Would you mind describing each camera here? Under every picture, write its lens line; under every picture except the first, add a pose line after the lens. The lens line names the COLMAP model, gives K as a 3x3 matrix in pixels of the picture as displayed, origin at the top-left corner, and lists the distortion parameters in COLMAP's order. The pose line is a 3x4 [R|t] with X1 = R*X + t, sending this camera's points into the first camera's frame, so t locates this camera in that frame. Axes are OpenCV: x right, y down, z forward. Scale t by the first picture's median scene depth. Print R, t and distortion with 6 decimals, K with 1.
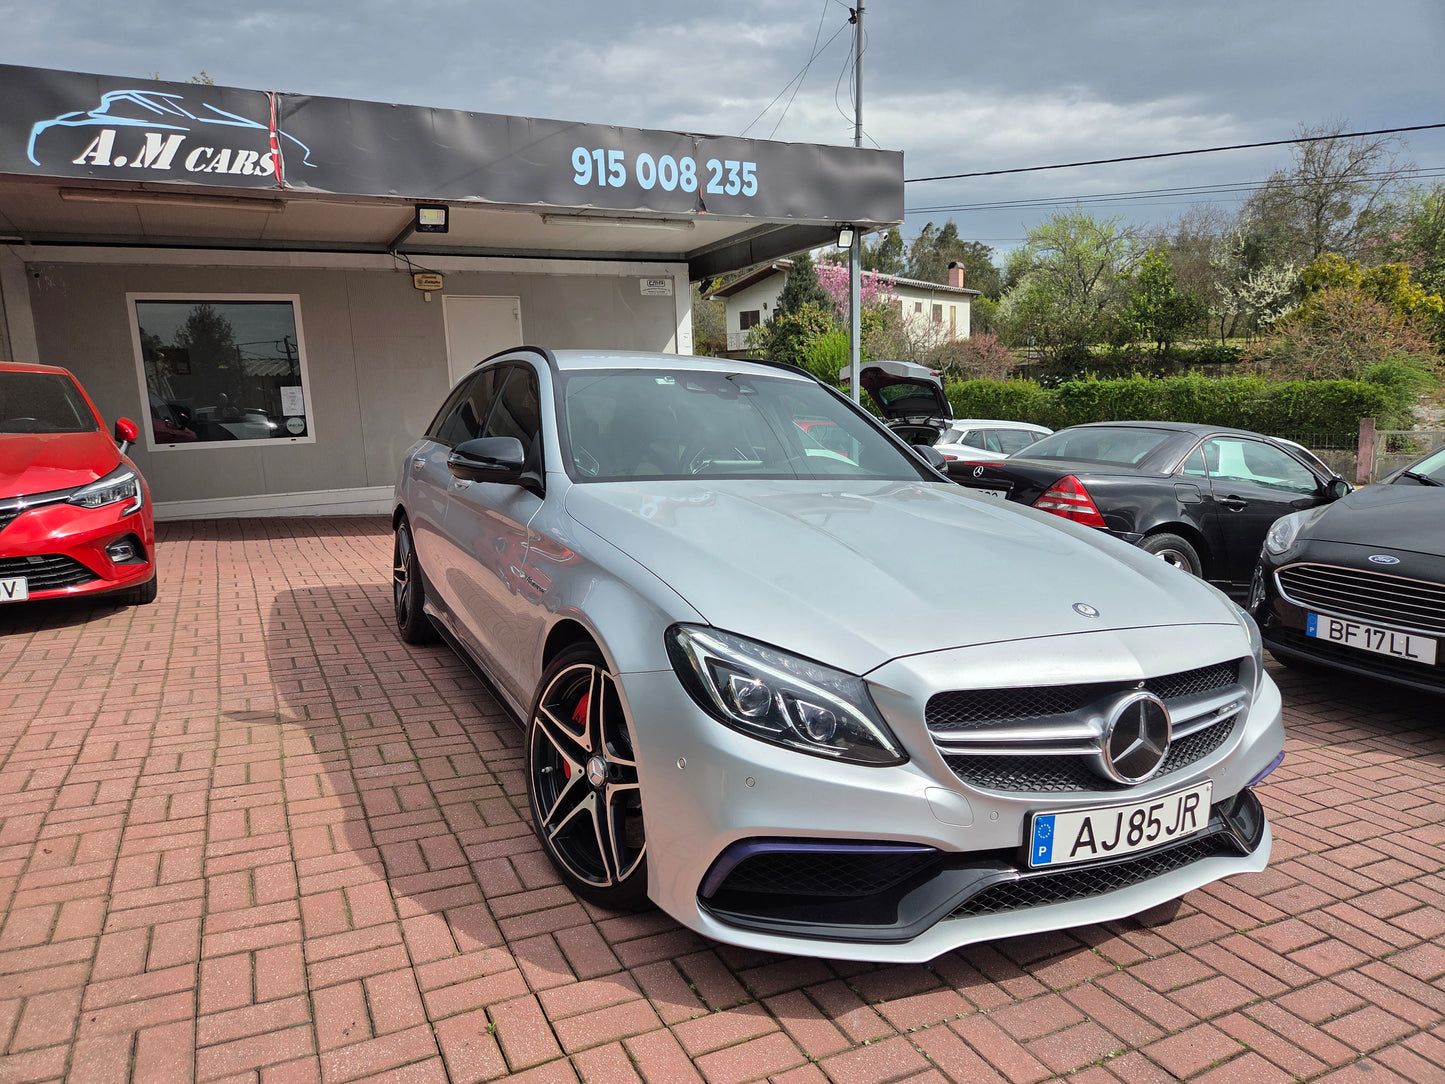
lens RADIAL K [[964.4, 0, 716.6], [0, 964.4, 548.9], [0, 0, 1]] dist [0.057264, -0.046258]
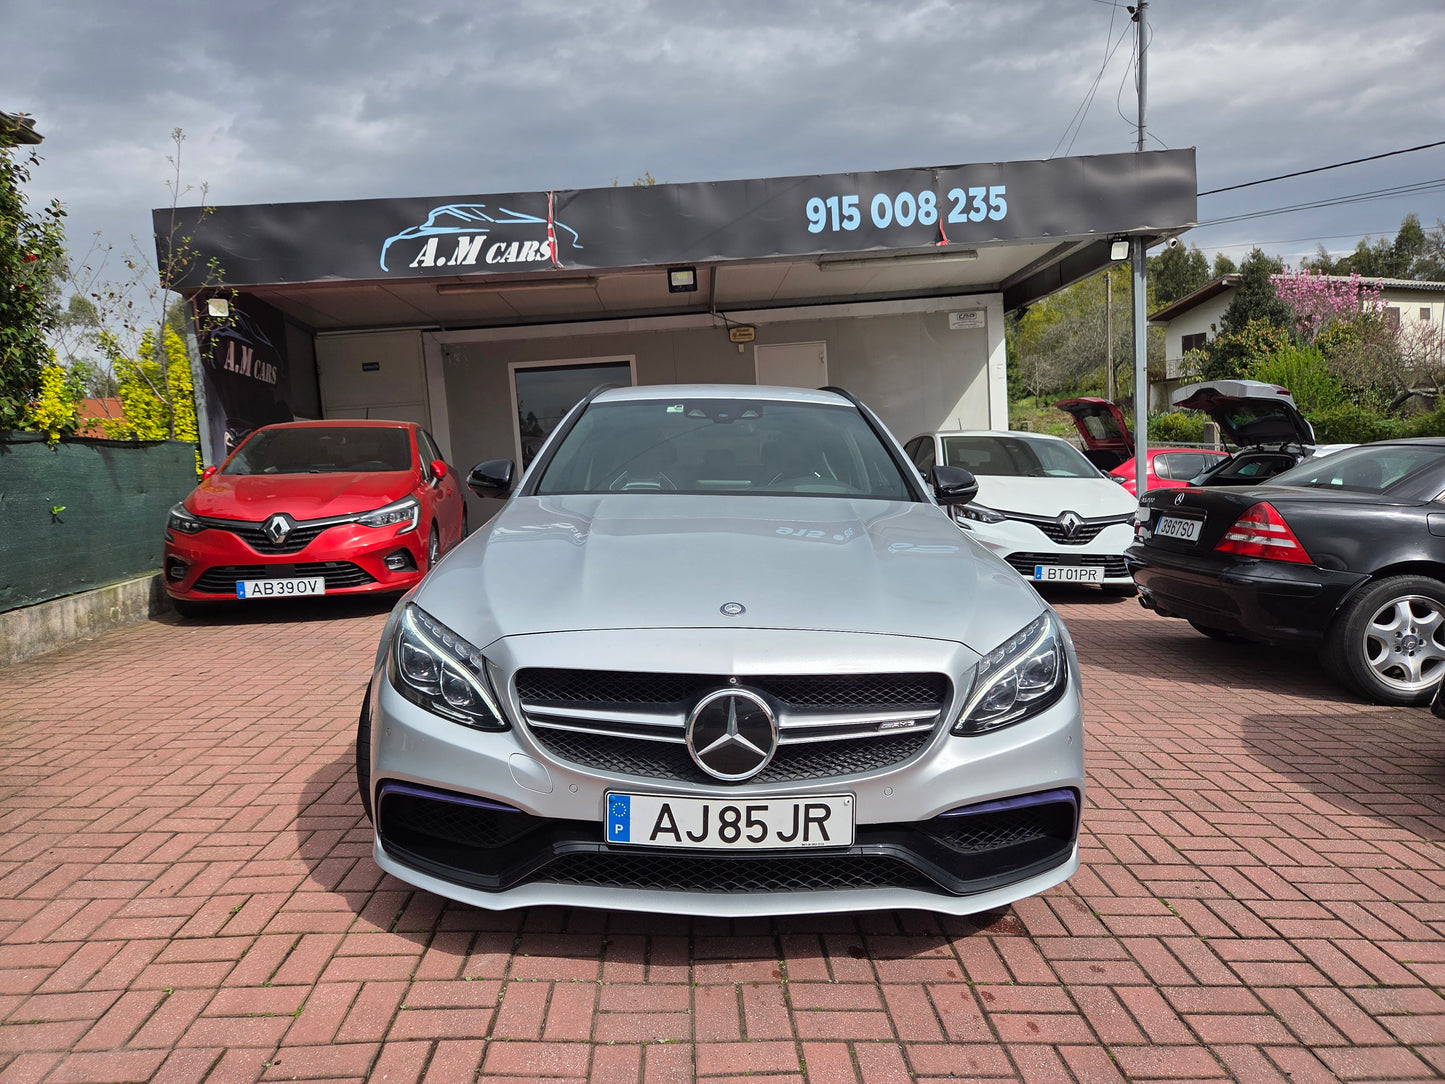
lens RADIAL K [[964.4, 0, 713.1], [0, 964.4, 543.4], [0, 0, 1]] dist [0.057264, -0.046258]
pose [[0.900622, 0.017150, -0.434266, 0.261973], [-0.038472, 0.998444, -0.040357, 0.011555], [0.432898, 0.053054, 0.899880, 0.024228]]
